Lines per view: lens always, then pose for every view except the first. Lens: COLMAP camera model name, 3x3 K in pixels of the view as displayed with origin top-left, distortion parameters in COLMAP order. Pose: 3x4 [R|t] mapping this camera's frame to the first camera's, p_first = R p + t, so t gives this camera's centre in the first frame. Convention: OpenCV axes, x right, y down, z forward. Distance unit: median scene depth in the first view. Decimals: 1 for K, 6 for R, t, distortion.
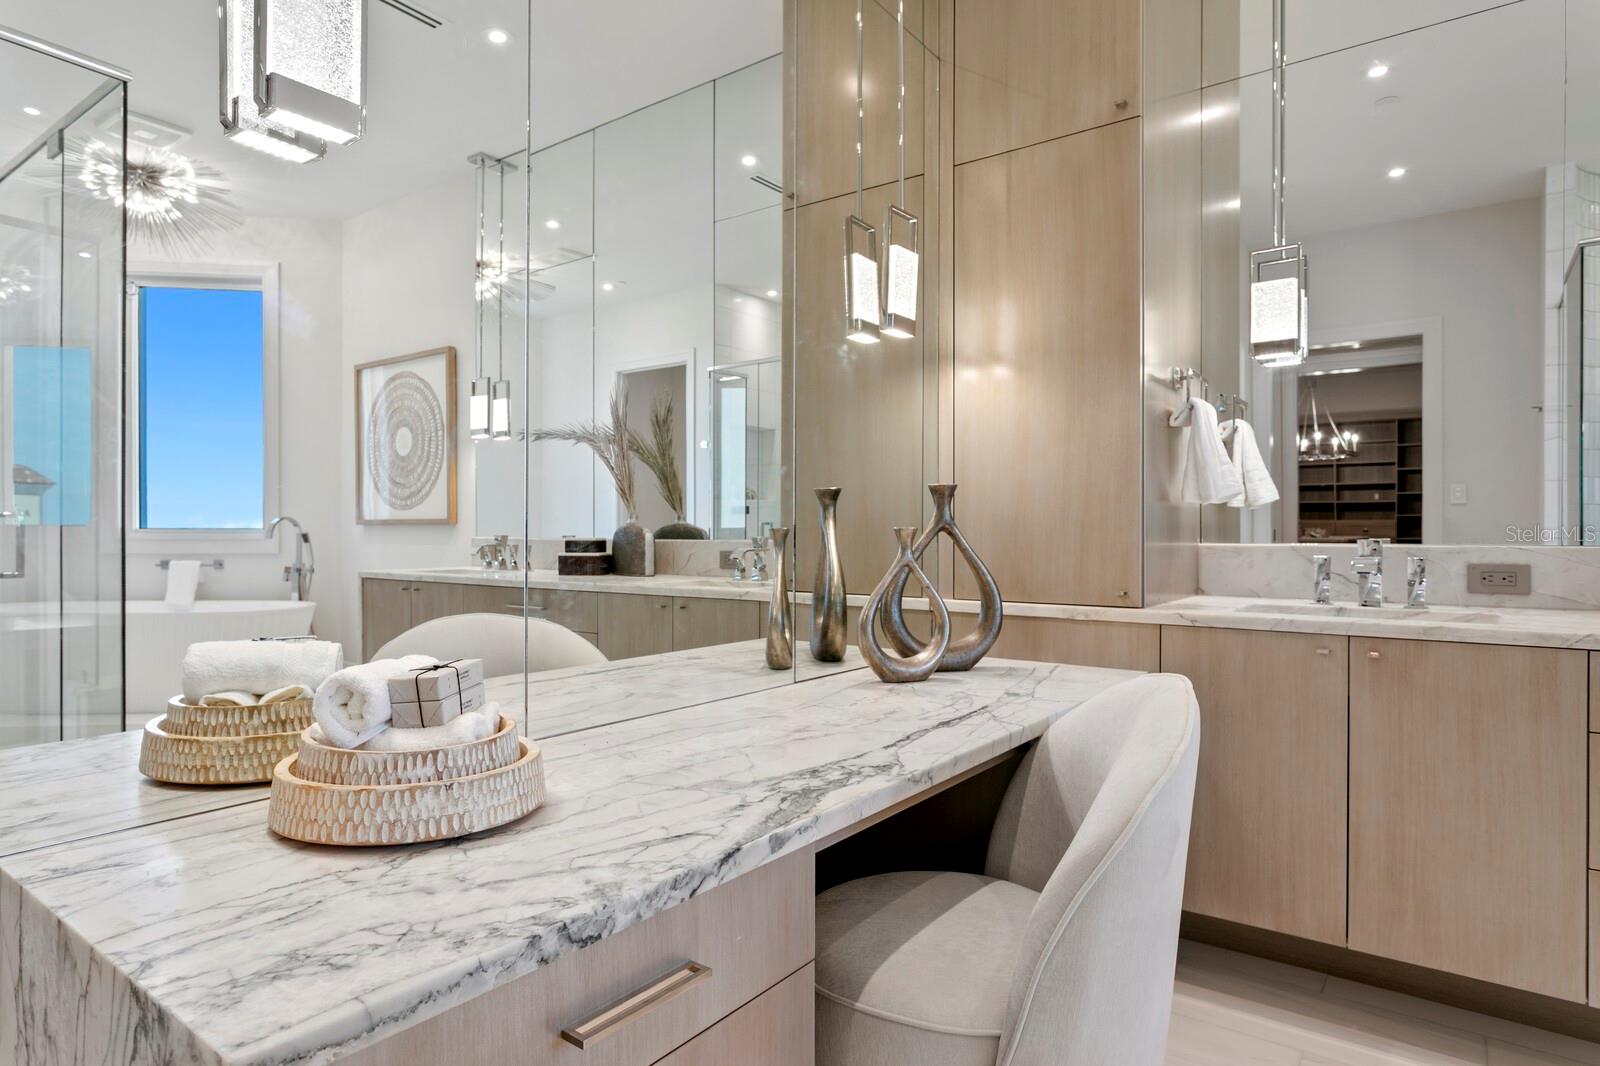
lens RADIAL K [[909.5, 0, 812.0], [0, 909.5, 544.1], [0, 0, 1]] dist [-0.004572, -0.000430]
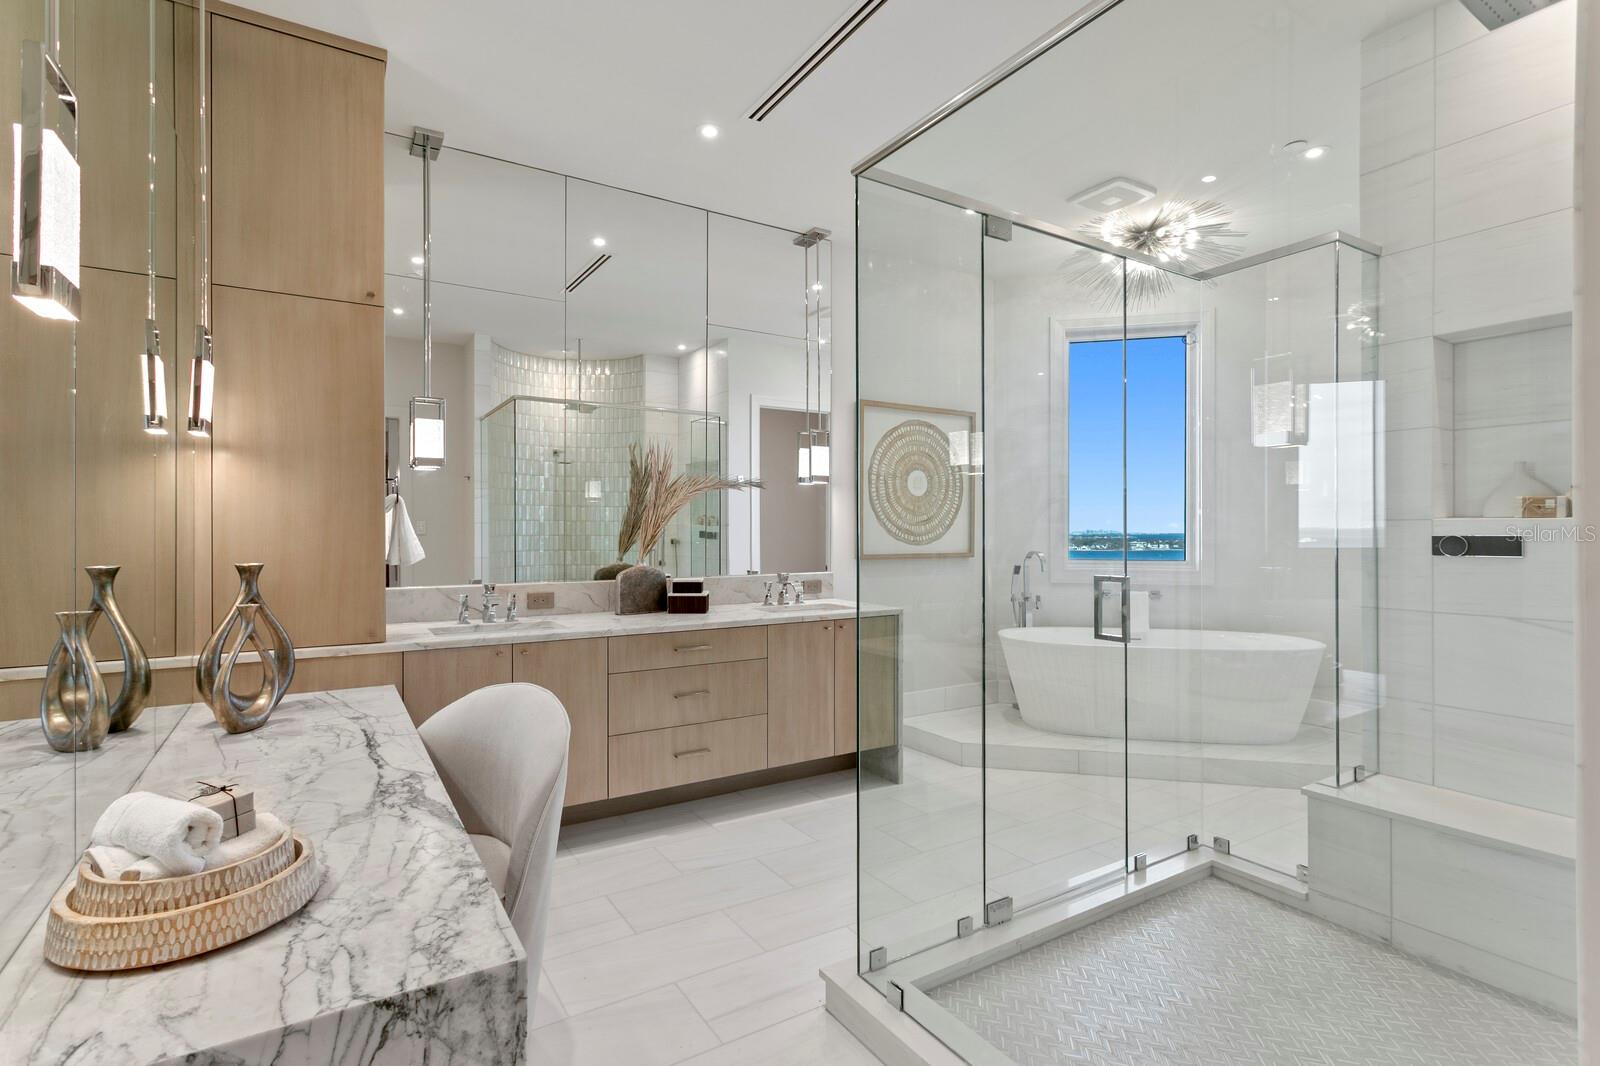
lens RADIAL K [[763.0, 0, 799.4], [0, 763.0, 531.5], [0, 0, 1]] dist [0.000445, 0.003012]
pose [[0.335414, -0.001819, 0.942069, -0.982693], [0.002457, 0.999996, 0.001057, -0.185362], [-0.942068, 0.001960, 0.335417, -0.075821]]
